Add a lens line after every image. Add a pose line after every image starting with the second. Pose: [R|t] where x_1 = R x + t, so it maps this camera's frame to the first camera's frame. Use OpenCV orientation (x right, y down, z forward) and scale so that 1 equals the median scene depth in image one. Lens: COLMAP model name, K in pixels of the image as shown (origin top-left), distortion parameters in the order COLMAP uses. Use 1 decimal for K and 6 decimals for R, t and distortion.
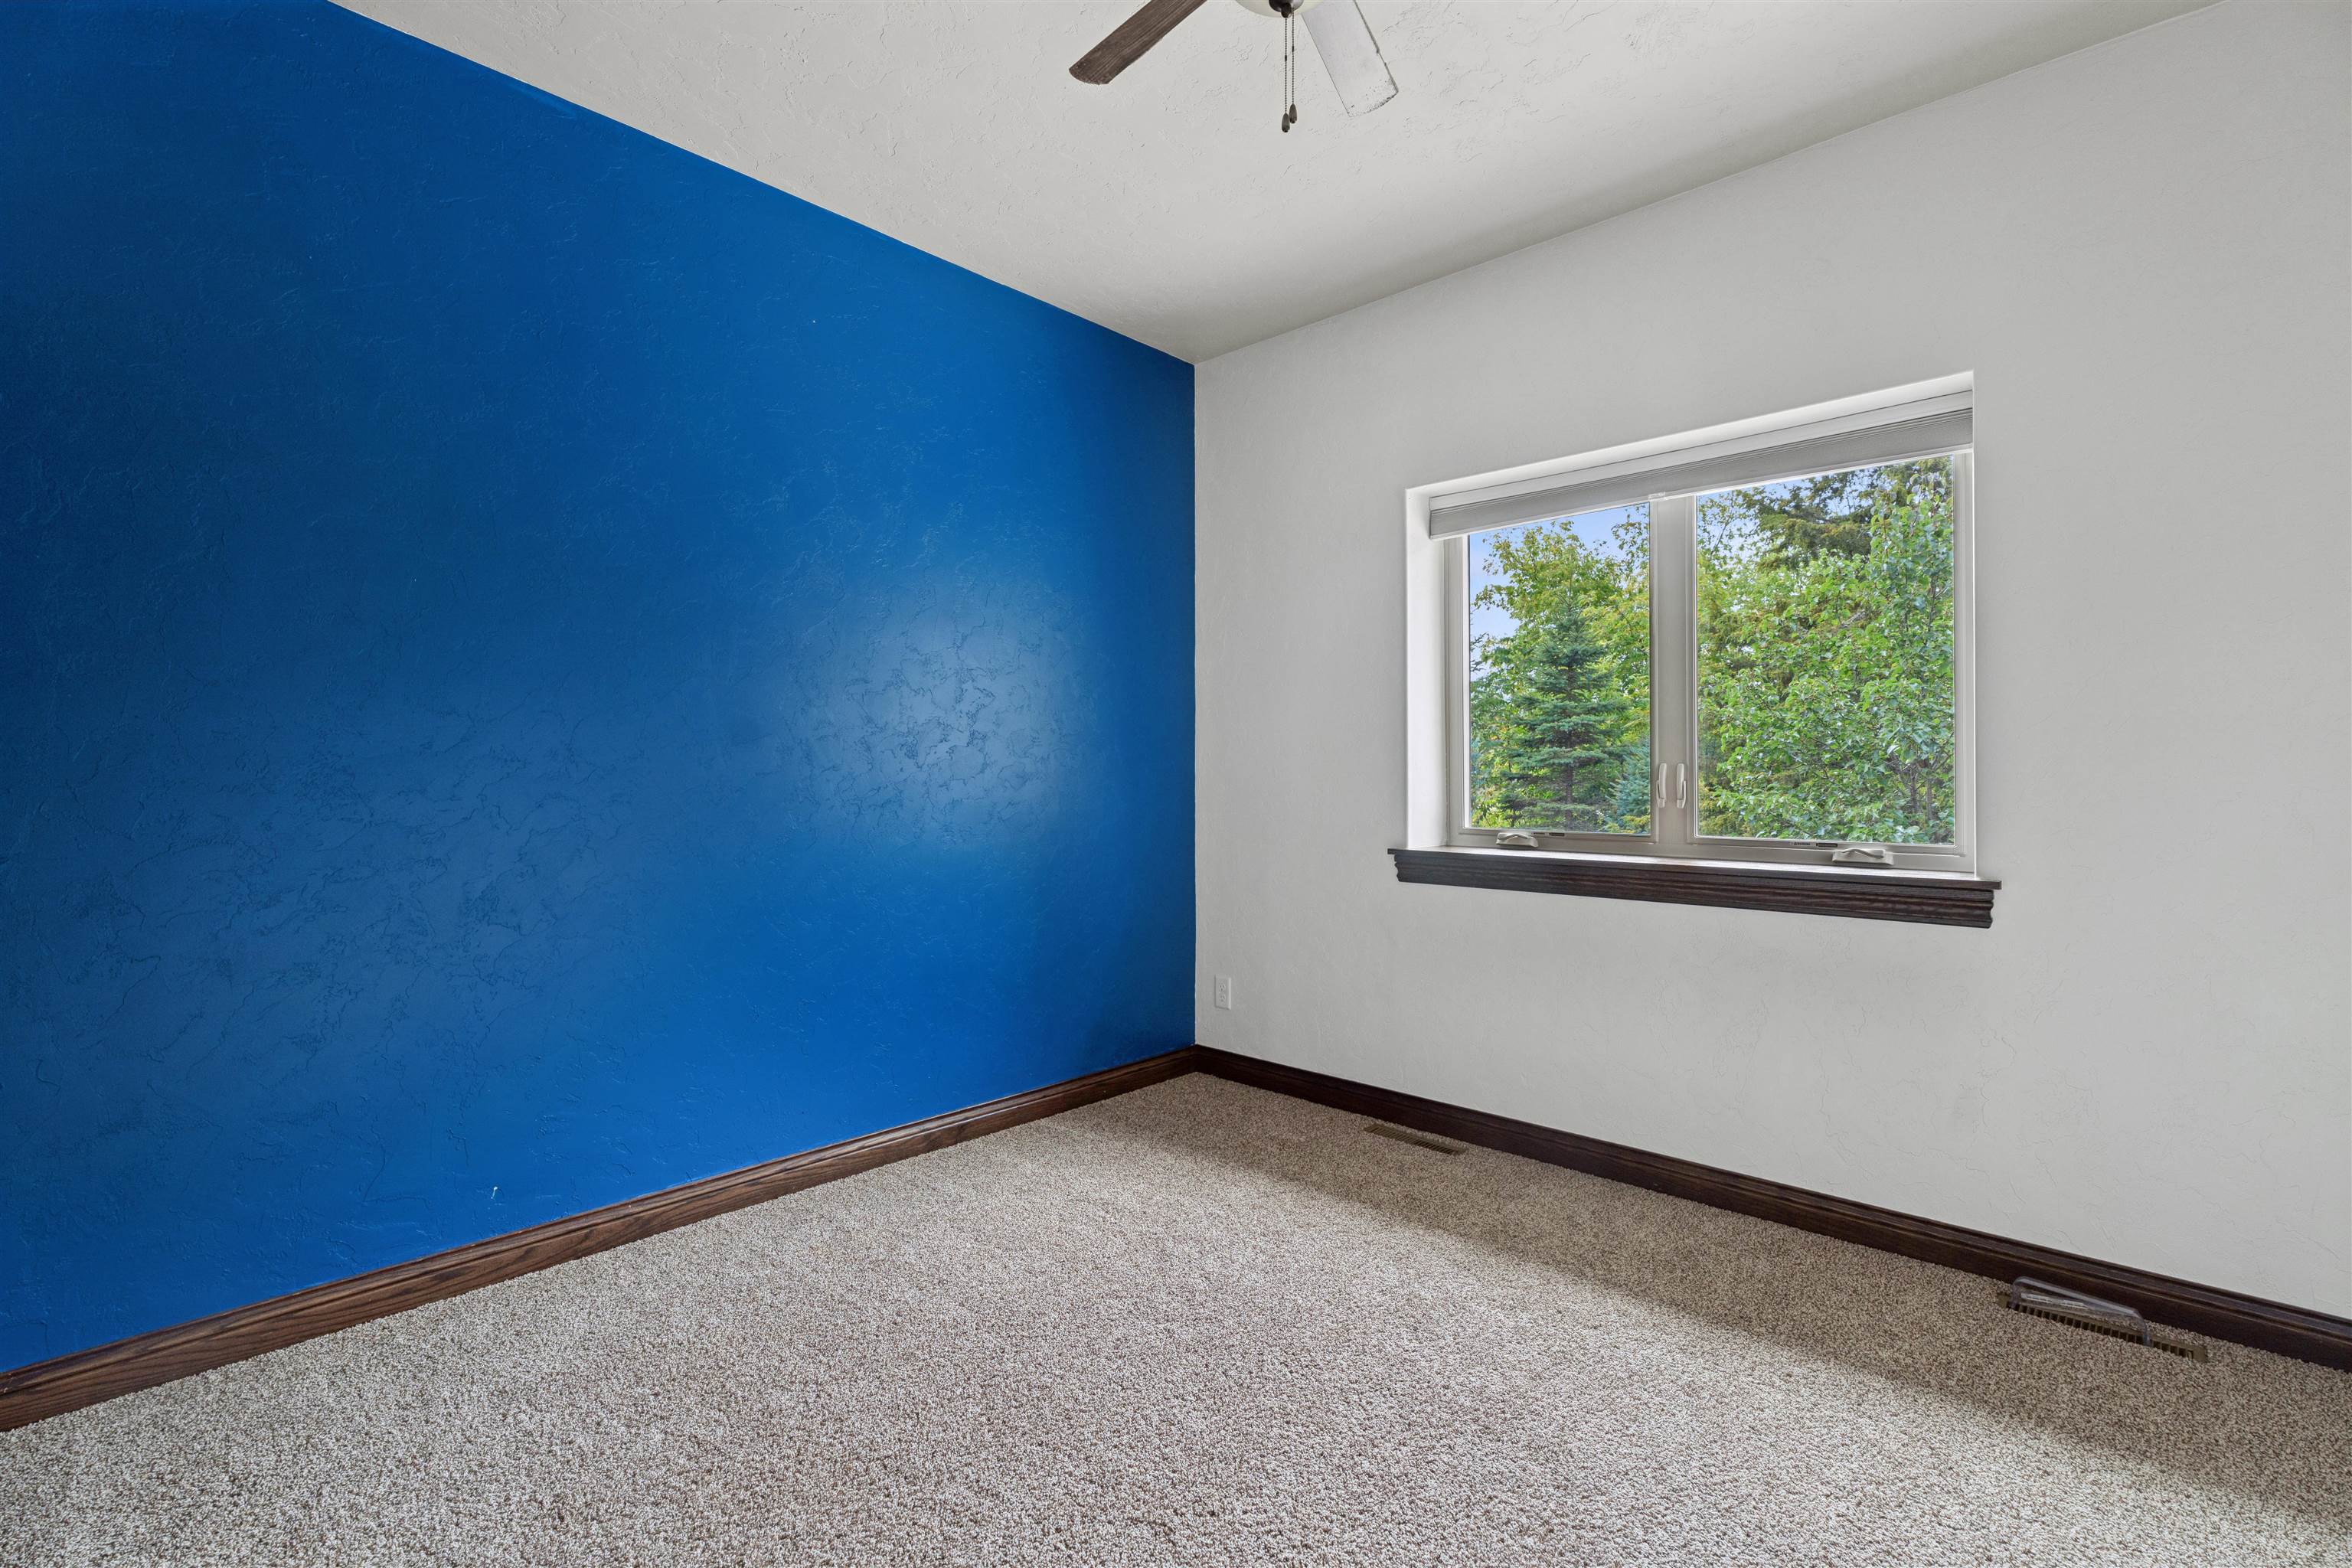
lens RADIAL K [[1050.2, 0, 1164.2], [0, 1050.2, 776.3], [0, 0, 1]] dist [0.001176, -0.000350]
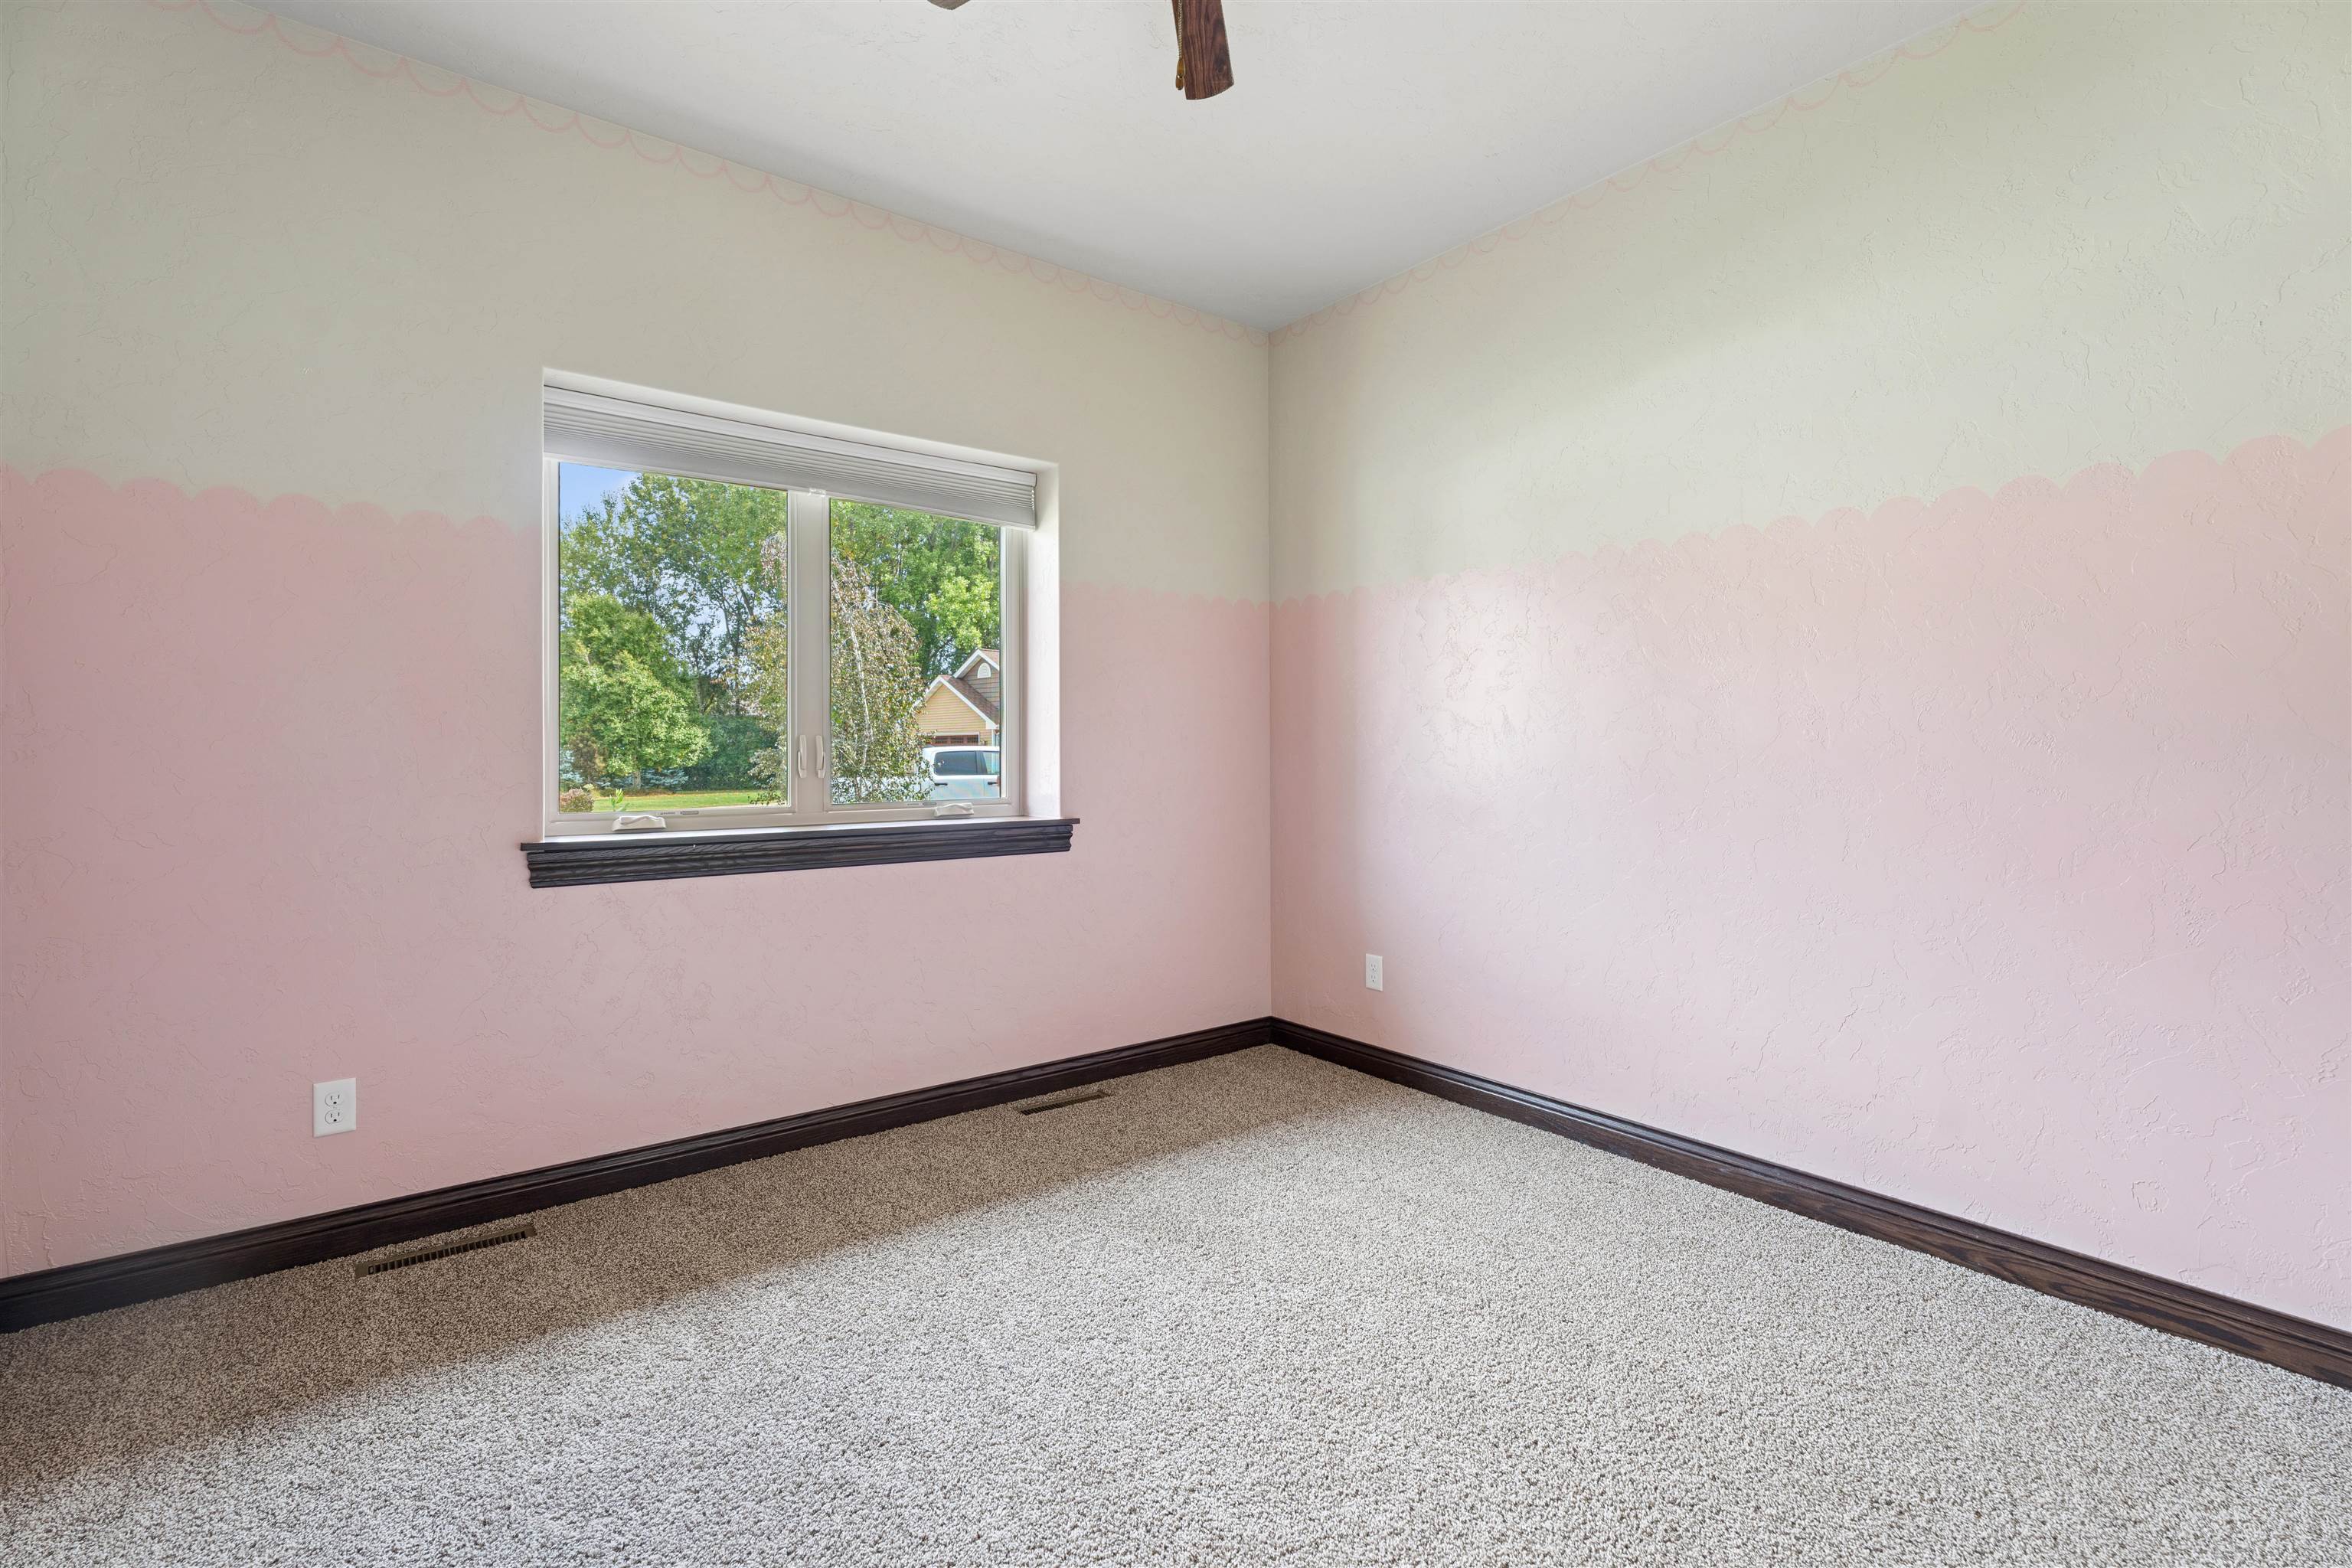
lens RADIAL K [[1050.2, 0, 1166.6], [0, 1050.2, 775.2], [0, 0, 1]] dist [0.001176, -0.000350]
pose [[0.149334, -0.022508, 0.988531, -0.439531], [-0.000558, 0.999739, 0.022847, 0.003552], [-0.988787, -0.003964, 0.149282, 0.445544]]
